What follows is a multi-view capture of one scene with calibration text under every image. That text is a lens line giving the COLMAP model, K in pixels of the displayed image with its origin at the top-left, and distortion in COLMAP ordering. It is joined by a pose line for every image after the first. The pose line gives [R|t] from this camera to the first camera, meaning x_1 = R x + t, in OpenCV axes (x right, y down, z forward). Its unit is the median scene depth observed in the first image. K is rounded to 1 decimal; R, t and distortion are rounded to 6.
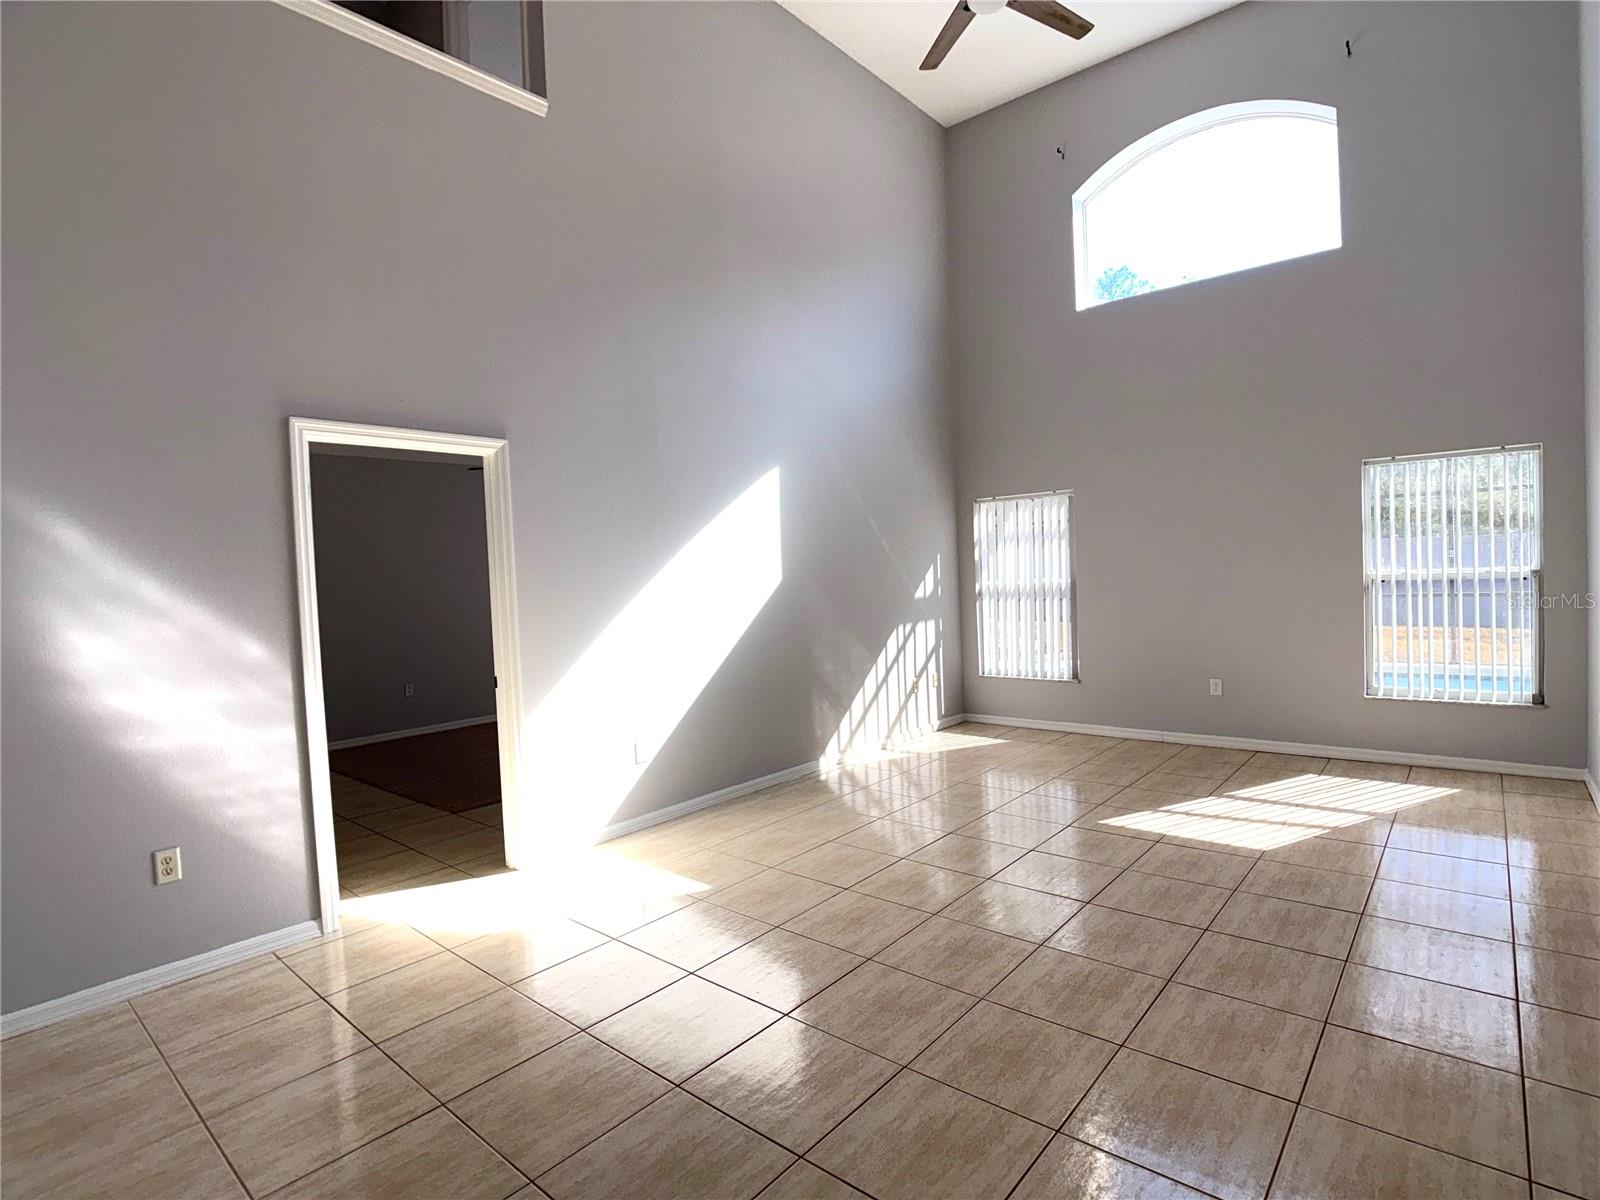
lens RADIAL K [[802.5, 0, 806.1], [0, 802.5, 607.6], [0, 0, 1]] dist [-0.008545, -0.015878]
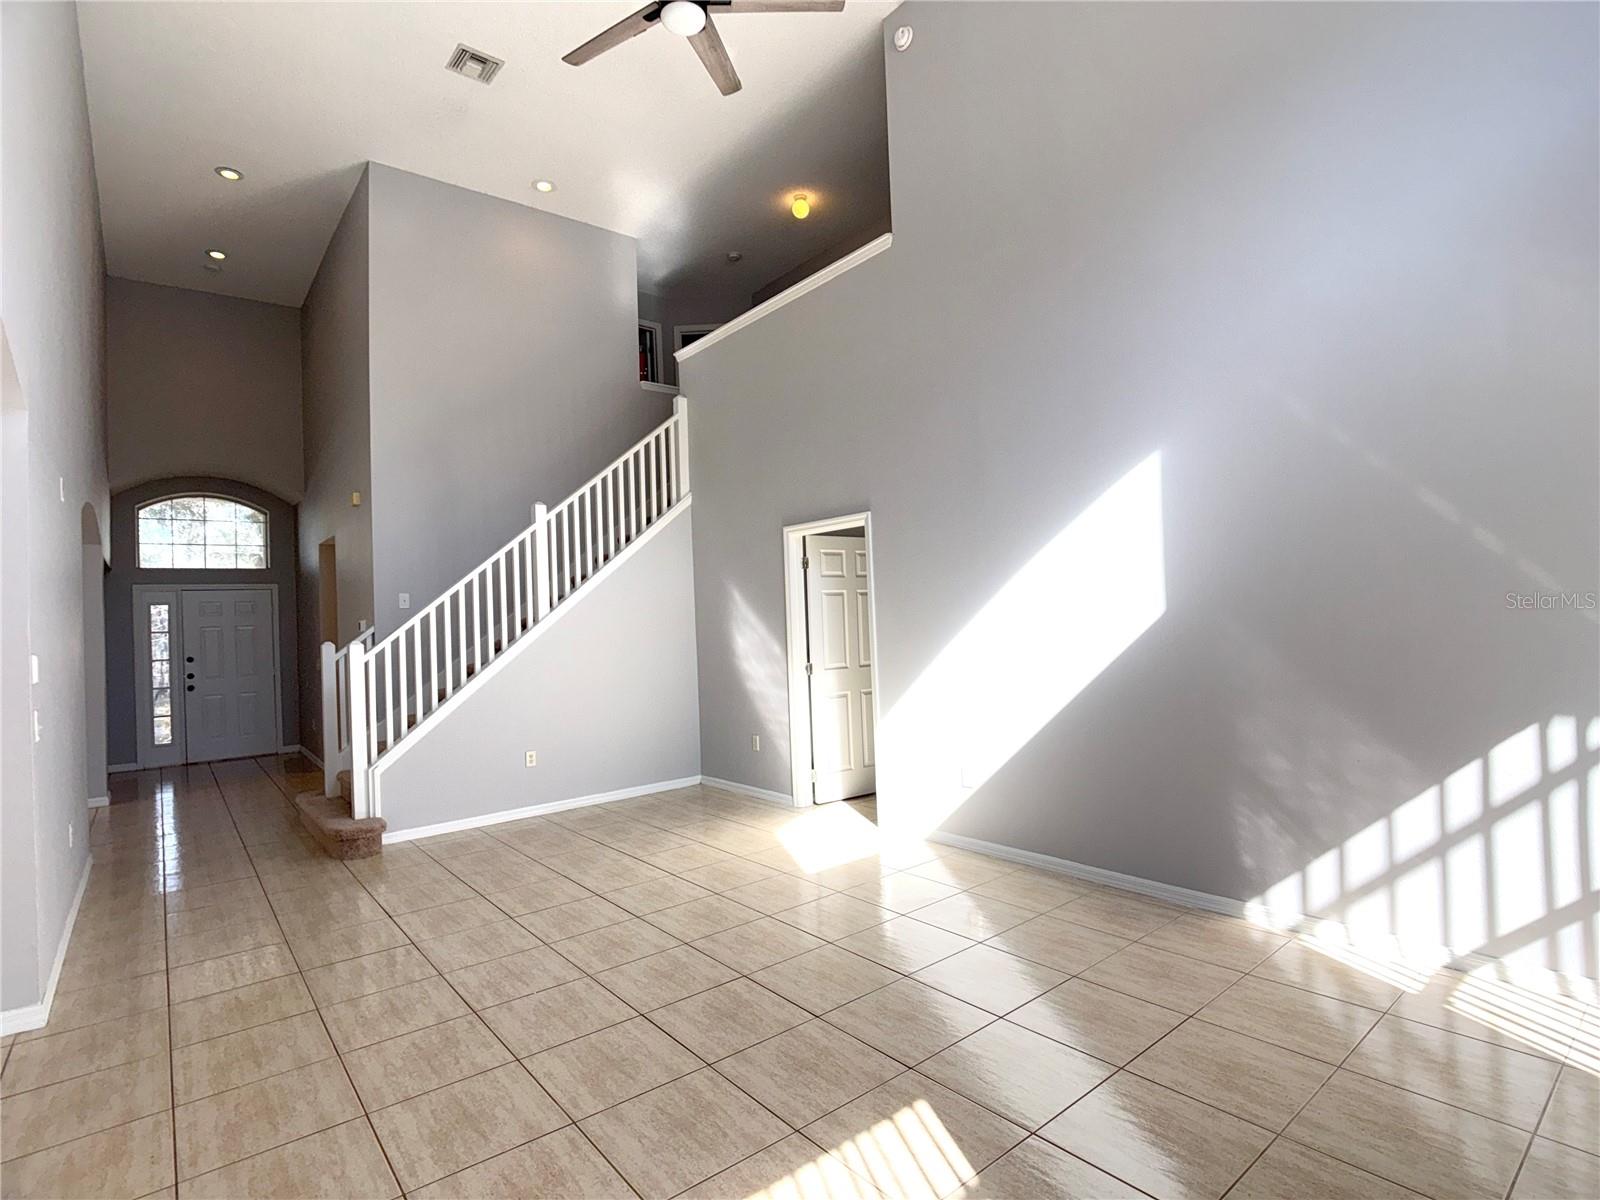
lens RADIAL K [[802.5, 0, 806.1], [0, 802.5, 607.6], [0, 0, 1]] dist [-0.008545, -0.015878]
pose [[-0.182868, 0.028724, -0.982718, 0.638474], [0.004657, 0.999587, 0.028351, -0.054087], [0.983127, 0.000607, -0.182926, 0.729785]]
